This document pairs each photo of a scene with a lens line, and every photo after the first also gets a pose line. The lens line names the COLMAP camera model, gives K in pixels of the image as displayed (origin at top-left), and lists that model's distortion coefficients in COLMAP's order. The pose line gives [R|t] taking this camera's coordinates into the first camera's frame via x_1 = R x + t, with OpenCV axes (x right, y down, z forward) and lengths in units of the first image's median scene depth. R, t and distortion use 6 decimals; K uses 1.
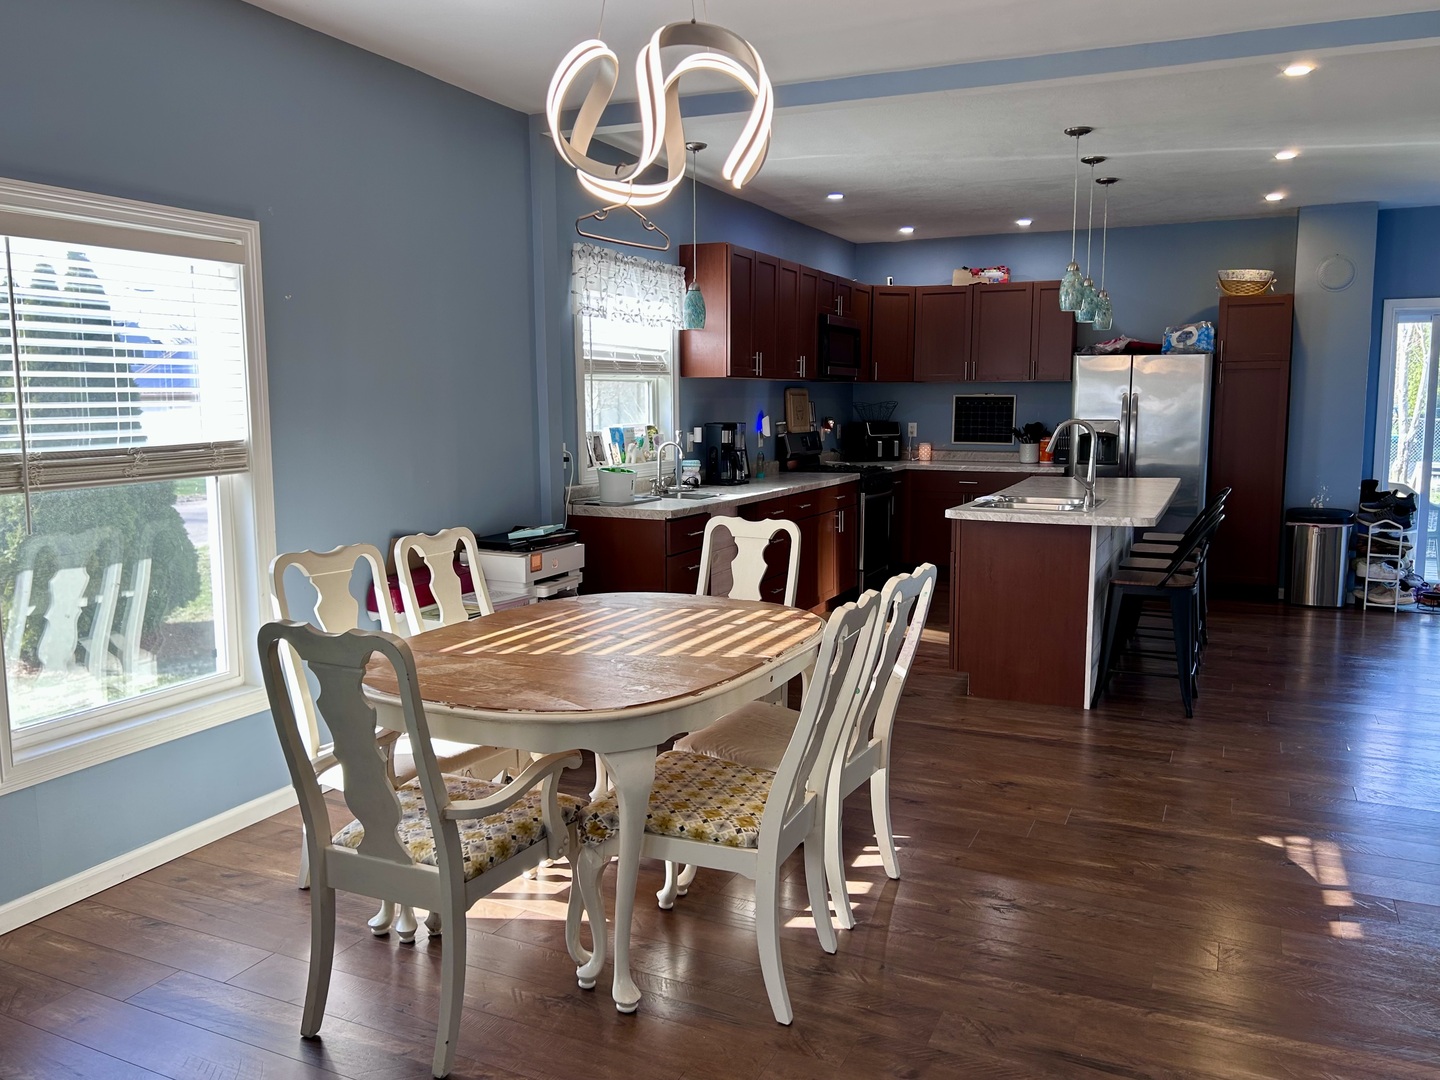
lens RADIAL K [[1095.7, 0, 720.0], [0, 1095.7, 540.0], [0, 0, 1]] dist [0.119010, -0.194852]
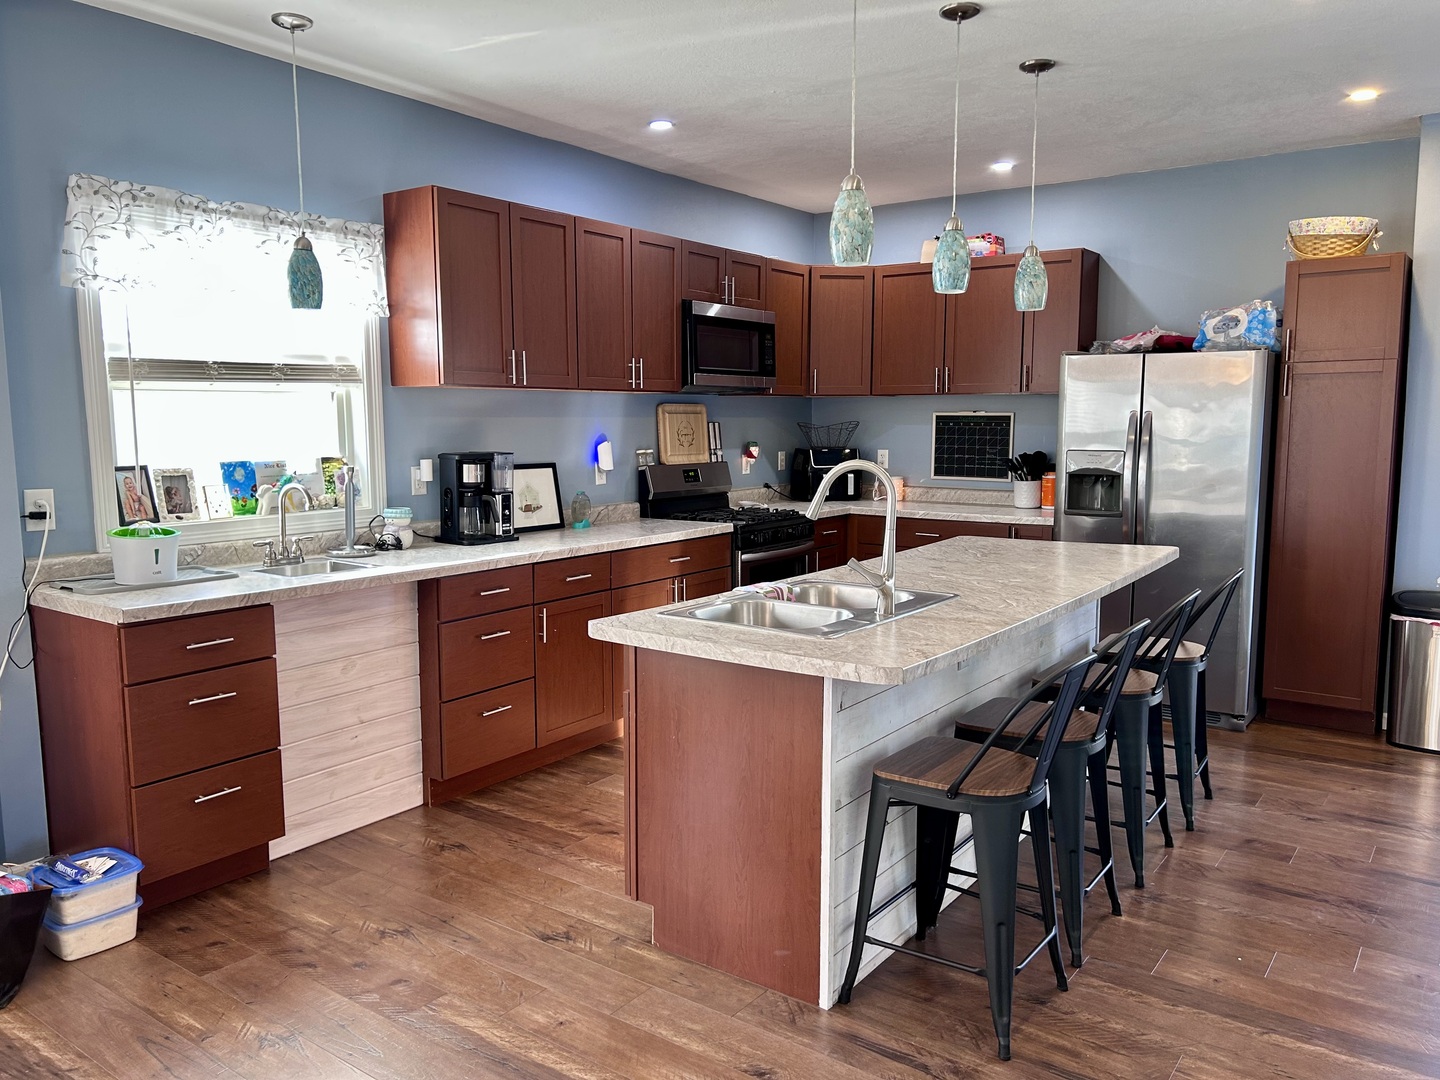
lens RADIAL K [[1056.5, 0, 713.5], [0, 1056.5, 548.6], [0, 0, 1]] dist [0.109075, -0.151203]
pose [[0.980421, 0.023941, -0.195452, 0.249502], [-0.024418, 0.999702, -0.000028, -0.044008], [0.195393, 0.004800, 0.980713, 0.325215]]
